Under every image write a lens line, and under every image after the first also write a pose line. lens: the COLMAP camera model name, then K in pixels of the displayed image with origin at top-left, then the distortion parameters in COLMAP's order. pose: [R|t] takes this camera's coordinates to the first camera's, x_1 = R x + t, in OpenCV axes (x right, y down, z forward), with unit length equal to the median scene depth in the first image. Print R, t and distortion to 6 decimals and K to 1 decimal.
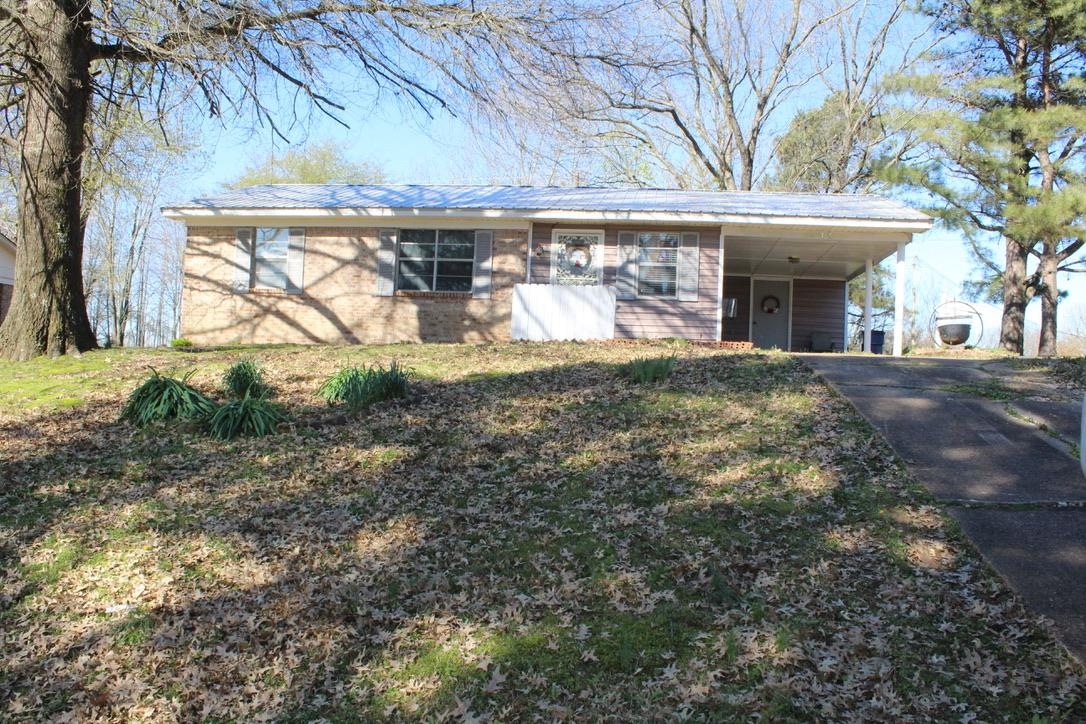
lens RADIAL K [[863.3, 0, 541.9], [0, 863.3, 359.2], [0, 0, 1]] dist [-0.093507, 0.032204]
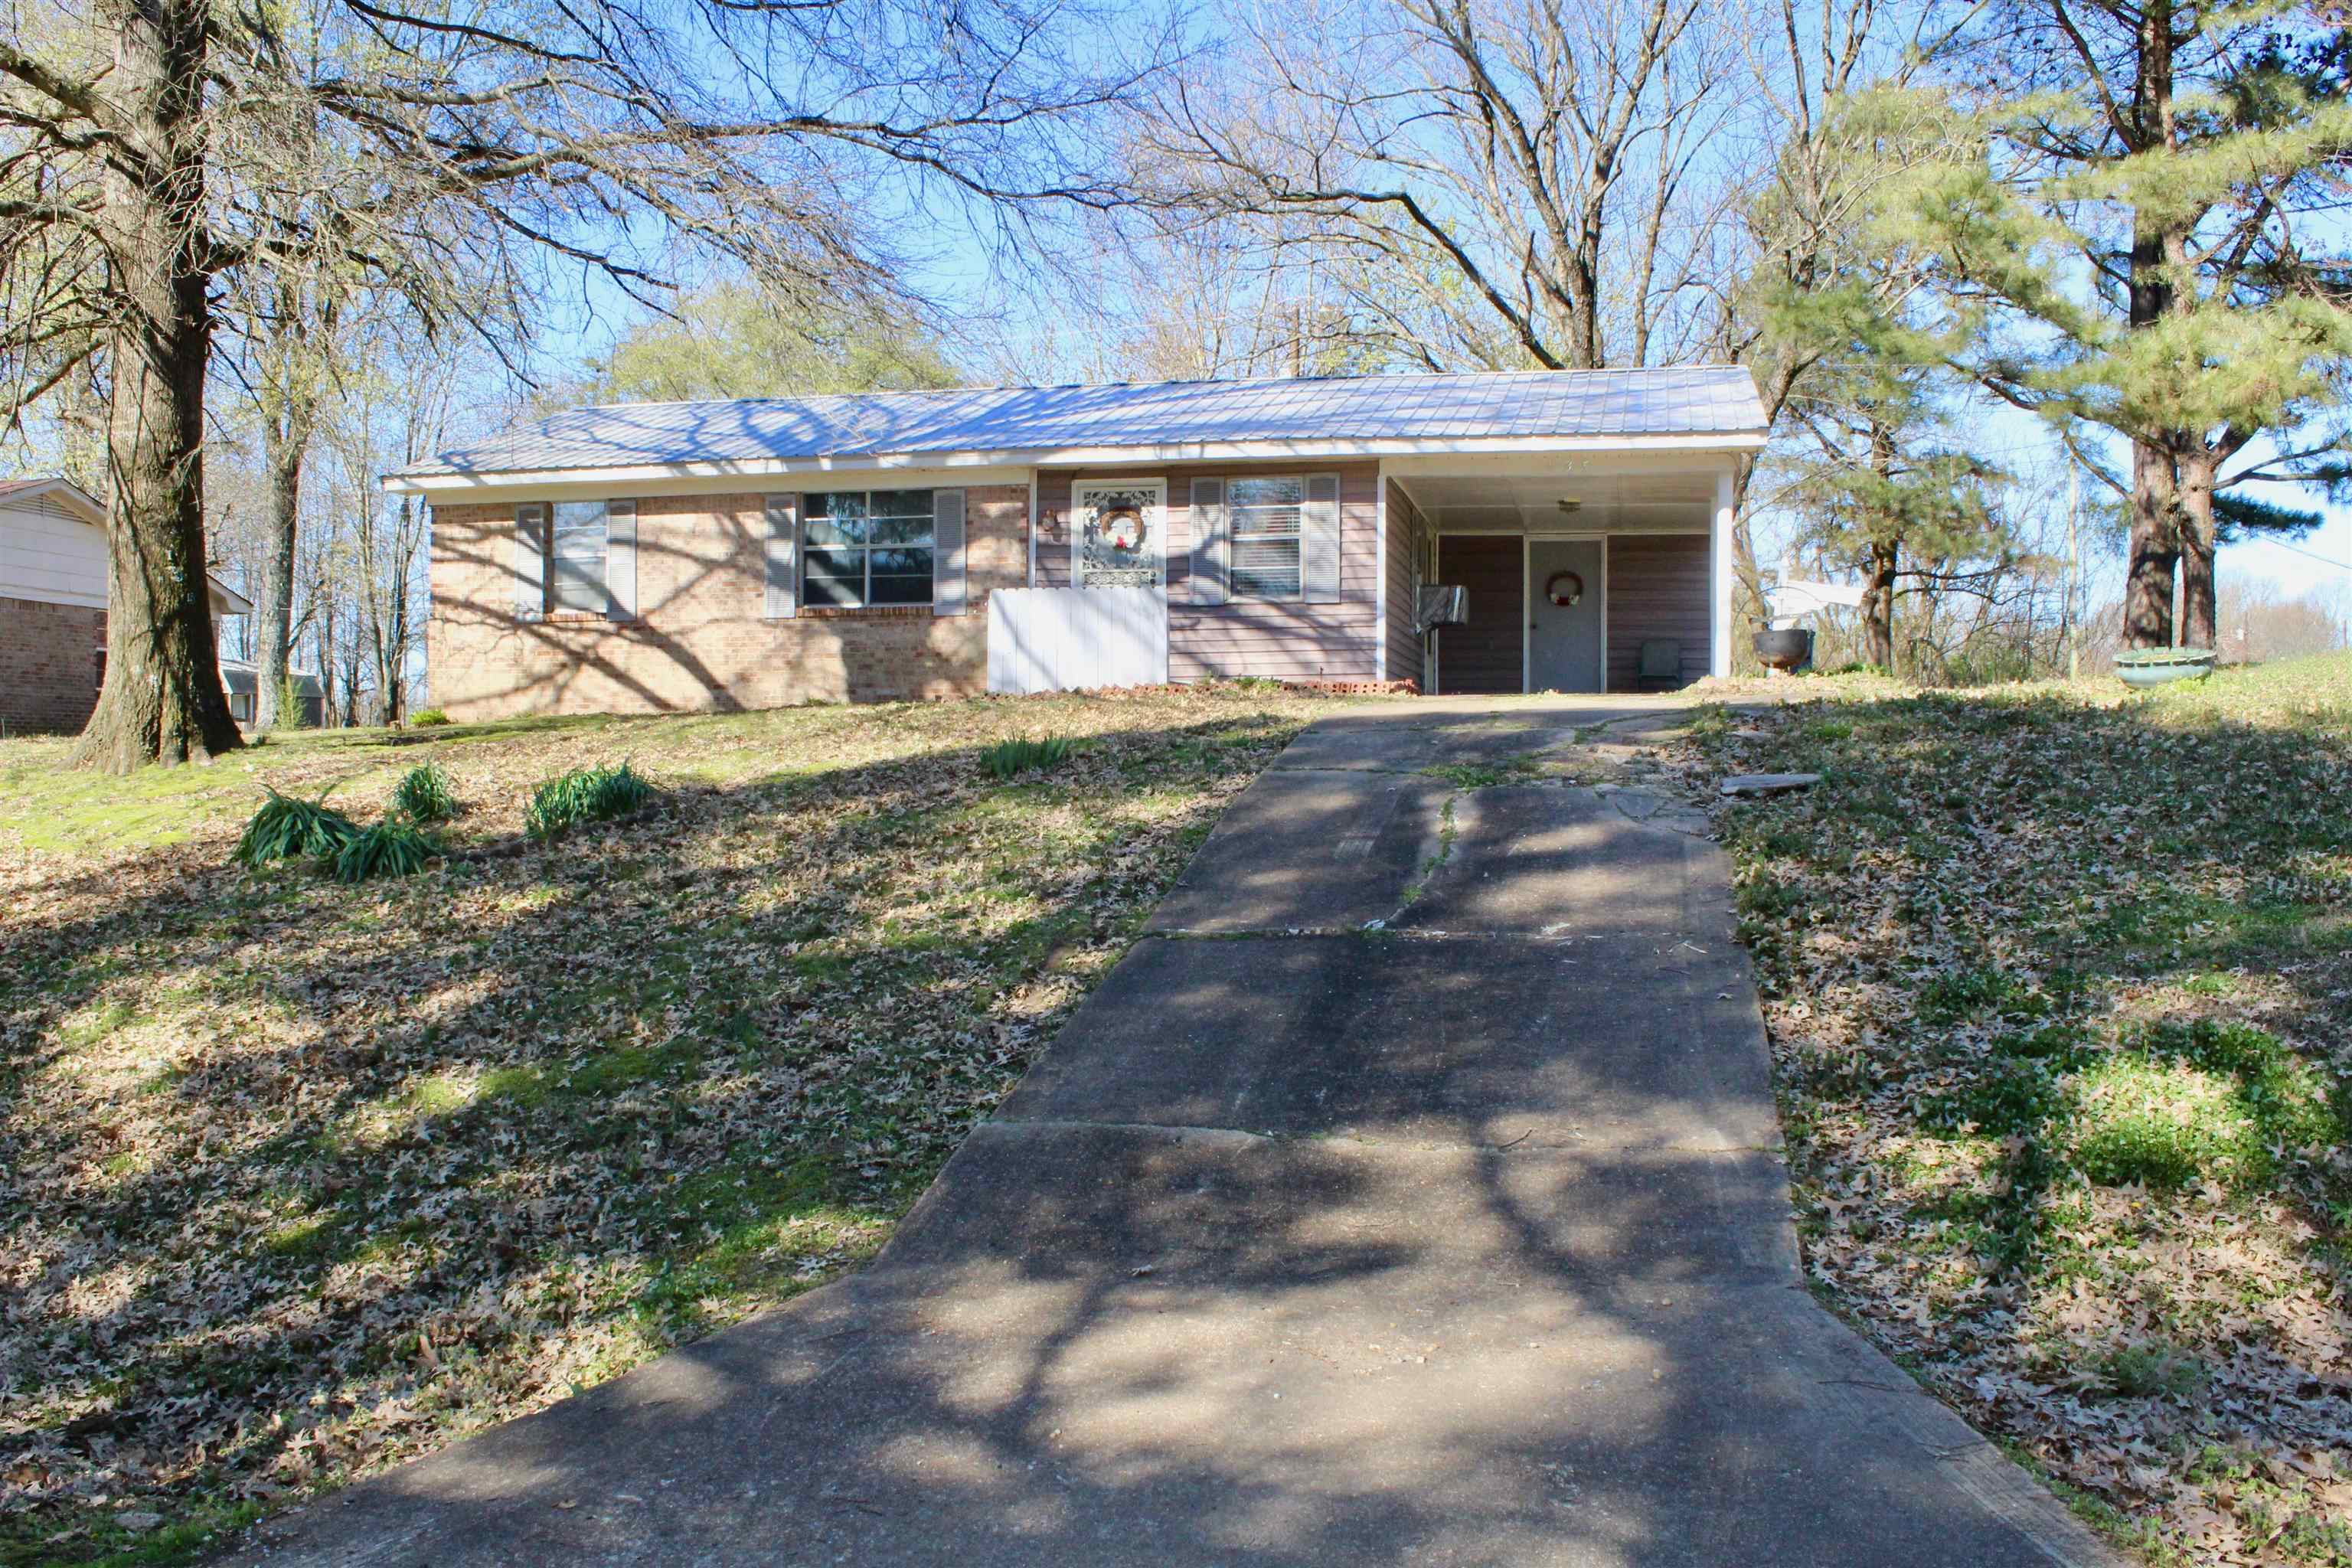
lens RADIAL K [[1995.9, 0, 1151.5], [0, 1995.9, 723.0], [0, 0, 1]] dist [-0.132418, 0.110441]
pose [[0.994246, -0.045538, -0.096964, 0.169049], [0.046176, 0.998924, 0.004344, -0.004061], [0.096662, -0.008796, 0.995278, -0.220077]]
